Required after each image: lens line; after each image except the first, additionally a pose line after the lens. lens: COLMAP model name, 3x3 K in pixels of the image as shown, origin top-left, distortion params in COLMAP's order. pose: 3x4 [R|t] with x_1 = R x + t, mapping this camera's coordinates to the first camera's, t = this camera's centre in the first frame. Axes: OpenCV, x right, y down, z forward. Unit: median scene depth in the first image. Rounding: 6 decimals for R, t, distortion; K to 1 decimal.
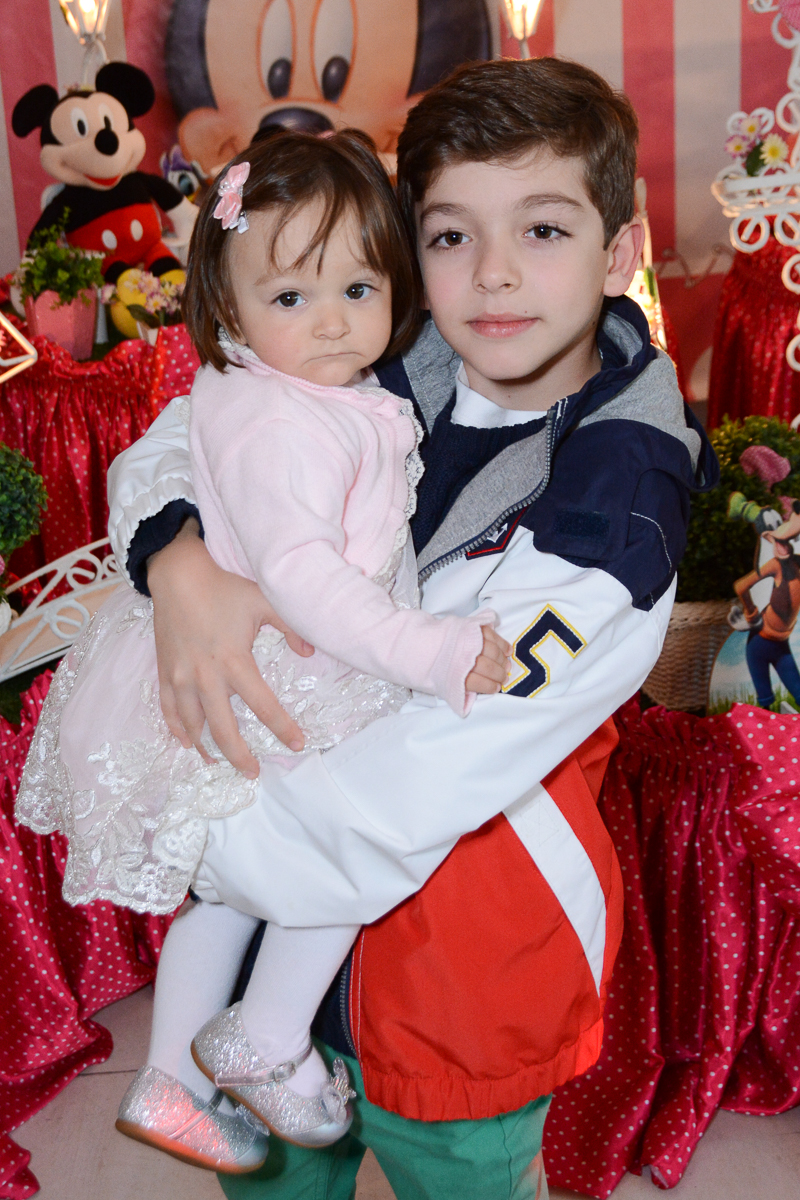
lens RADIAL K [[1974.8, 0, 369.0], [0, 1974.8, 490.7], [0, 0, 1]] dist [0.078661, 0.000000]
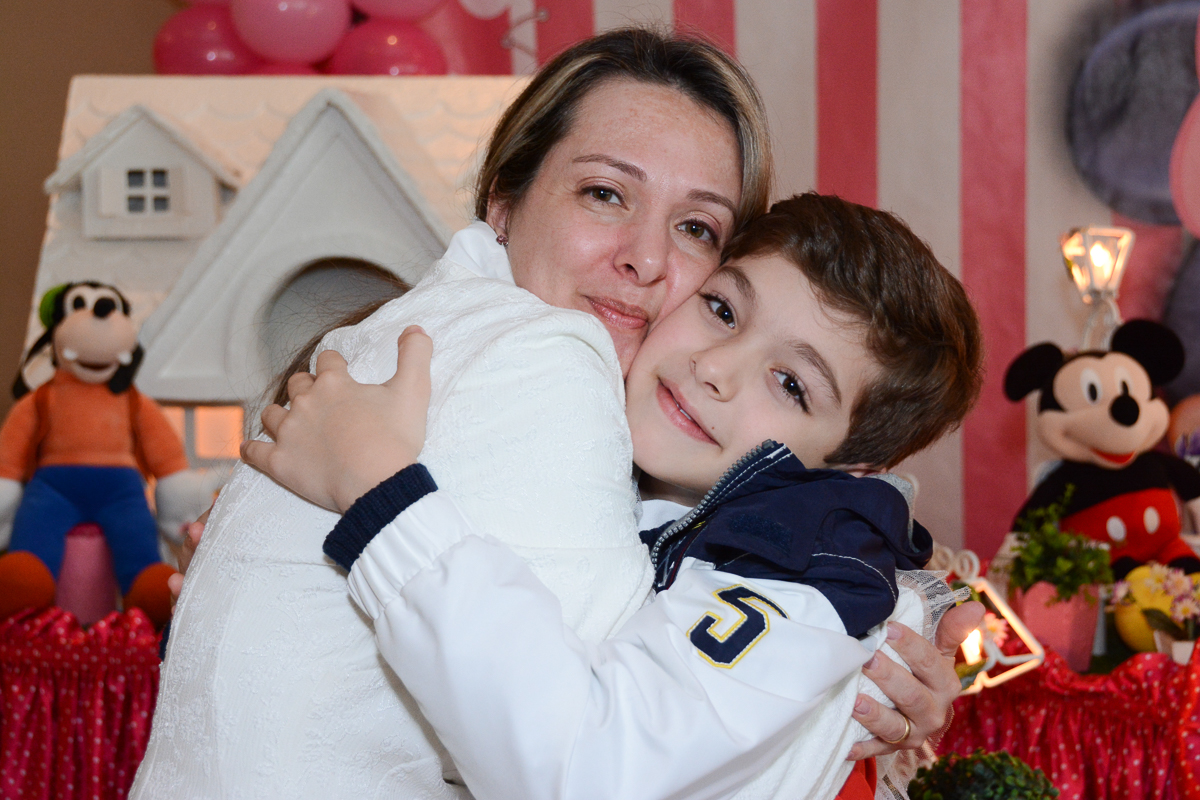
lens RADIAL K [[2174.4, 0, 620.3], [0, 2174.4, 398.9], [0, 0, 1]] dist [0.291460, 0.000000]
pose [[0.954153, 0.054308, -0.294352, -0.074997], [-0.112088, 0.976676, -0.183143, 0.012310], [0.277541, 0.207739, 0.937985, 0.099616]]
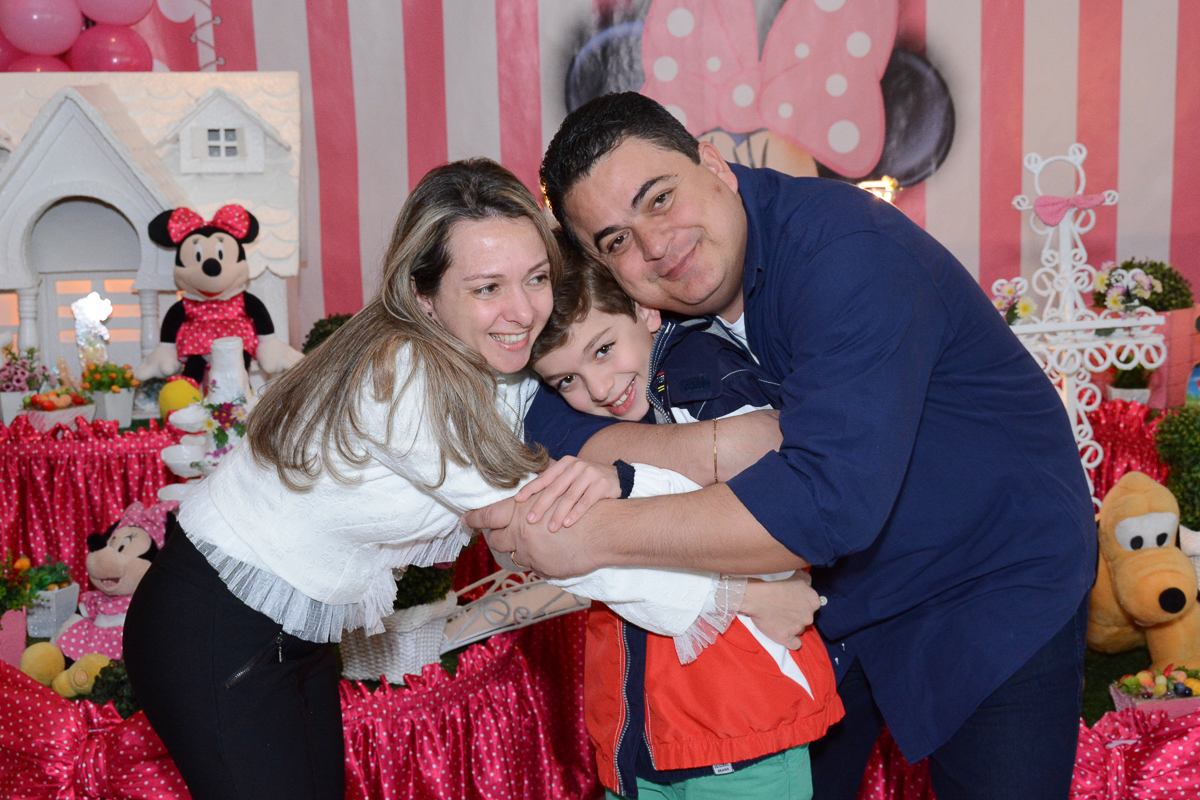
lens RADIAL K [[1703.6, 0, 581.3], [0, 1703.6, 413.6], [0, 0, 1]] dist [0.062255, 0.000000]
pose [[0.987450, 0.051546, -0.149286, 0.077598], [-0.068830, 0.991205, -0.113026, 0.055561], [0.142147, 0.121883, 0.982313, -0.196278]]
